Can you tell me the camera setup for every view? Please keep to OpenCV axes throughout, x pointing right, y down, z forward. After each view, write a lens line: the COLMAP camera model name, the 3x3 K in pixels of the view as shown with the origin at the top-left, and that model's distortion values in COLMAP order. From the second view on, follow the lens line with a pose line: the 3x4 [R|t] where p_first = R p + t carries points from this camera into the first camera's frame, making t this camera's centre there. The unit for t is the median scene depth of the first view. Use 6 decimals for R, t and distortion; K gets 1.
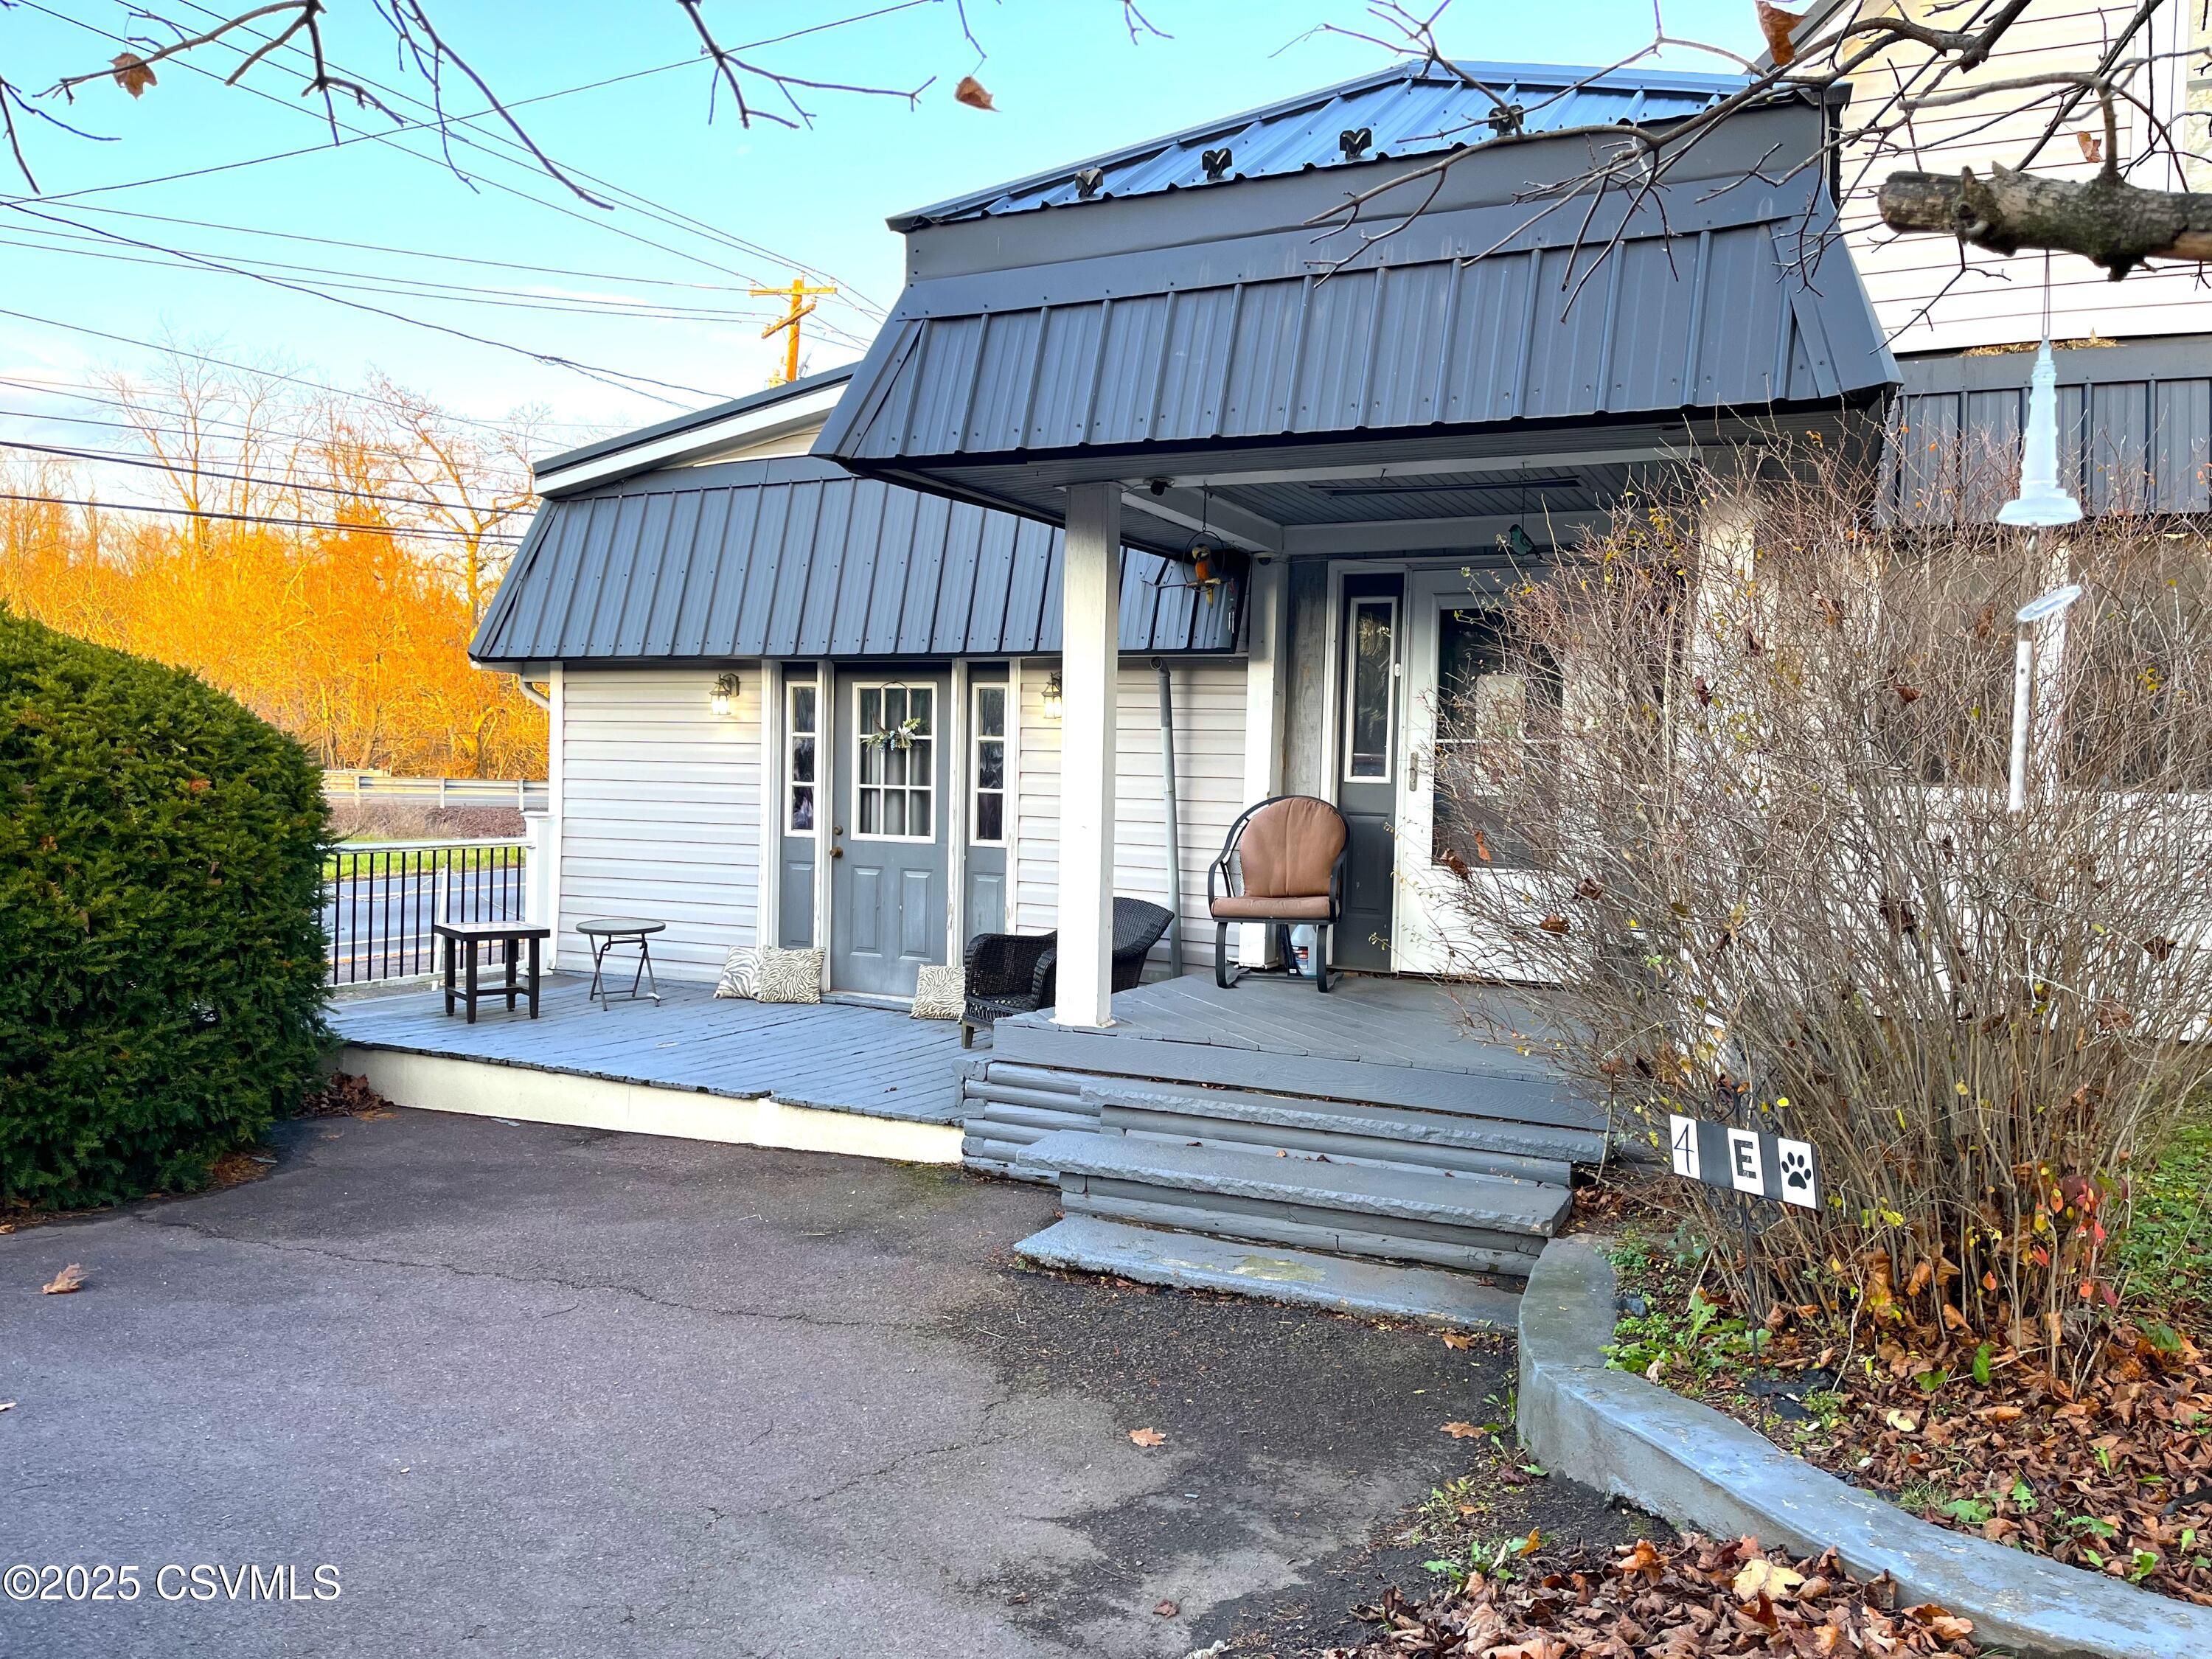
lens RADIAL K [[1670.1, 0, 1101.9], [0, 1670.1, 820.5], [0, 0, 1]] dist [0.078127, -0.122371]
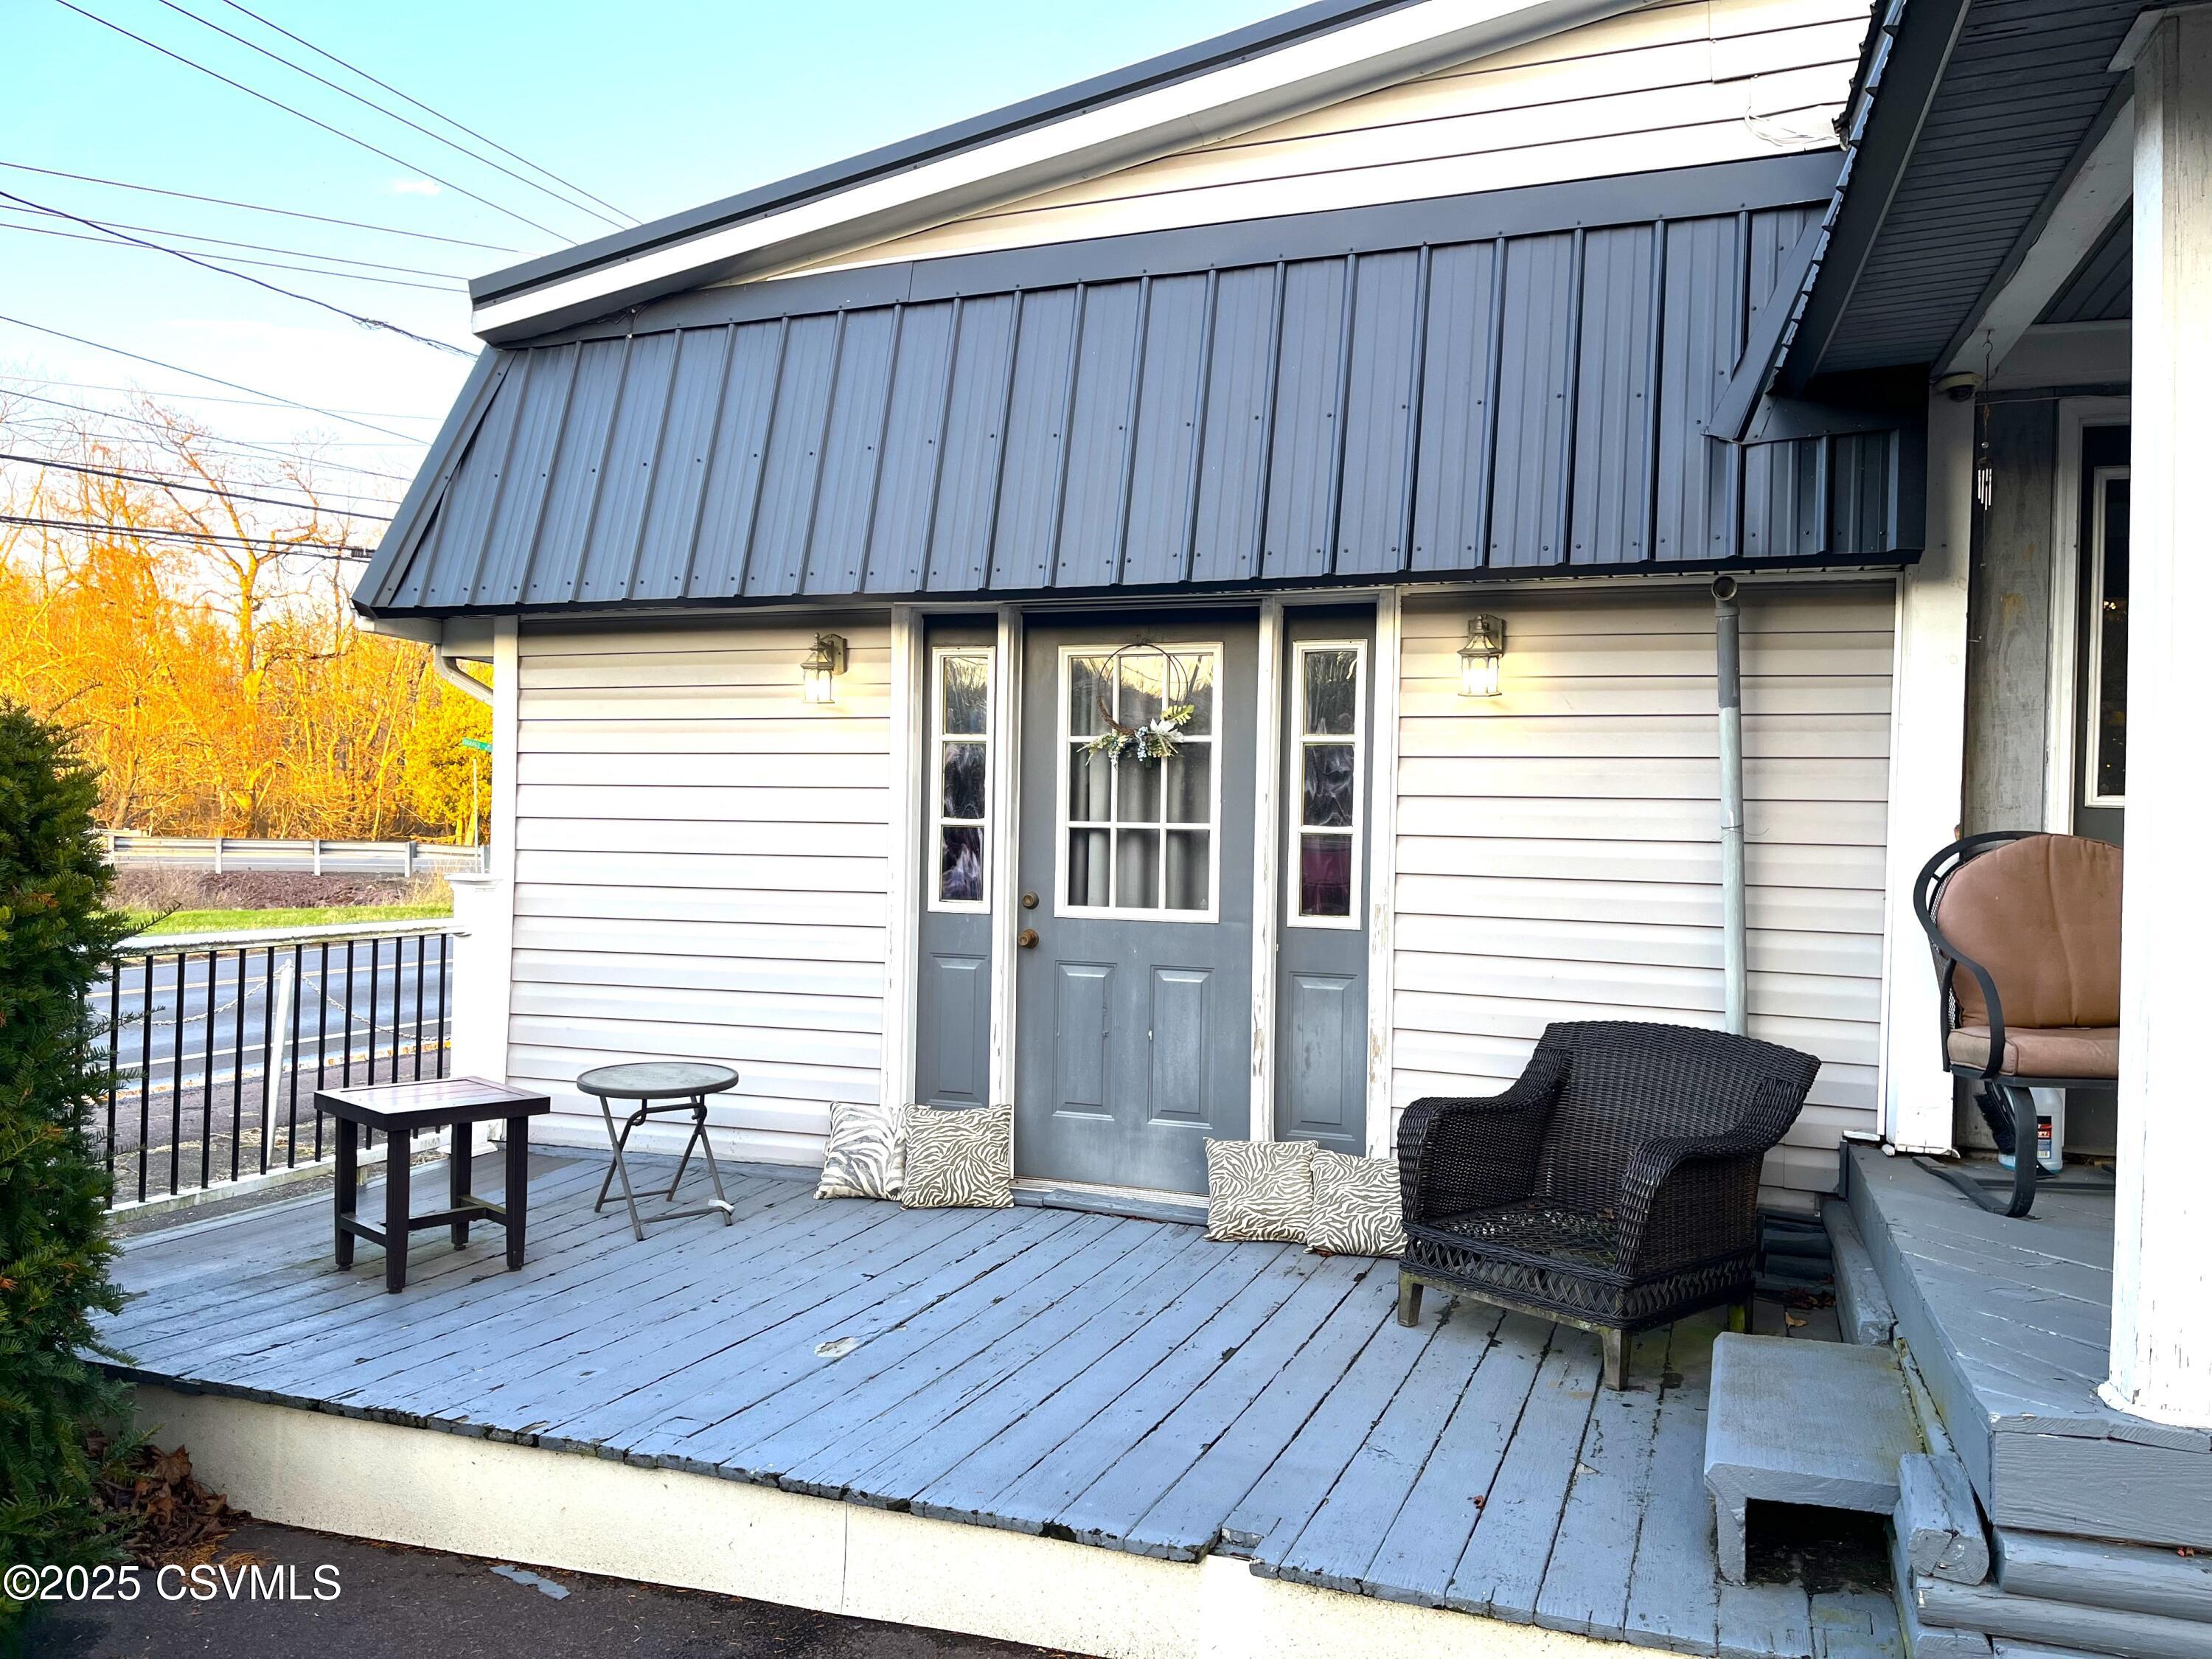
lens RADIAL K [[1641.8, 0, 1106.0], [0, 1641.8, 829.5], [0, 0, 1]] dist [0.051578, -0.066828]
pose [[0.991730, -0.003988, 0.128279, -0.207029], [0.007989, 0.999497, -0.030692, -0.001210], [-0.128092, 0.031463, 0.991263, 0.435697]]
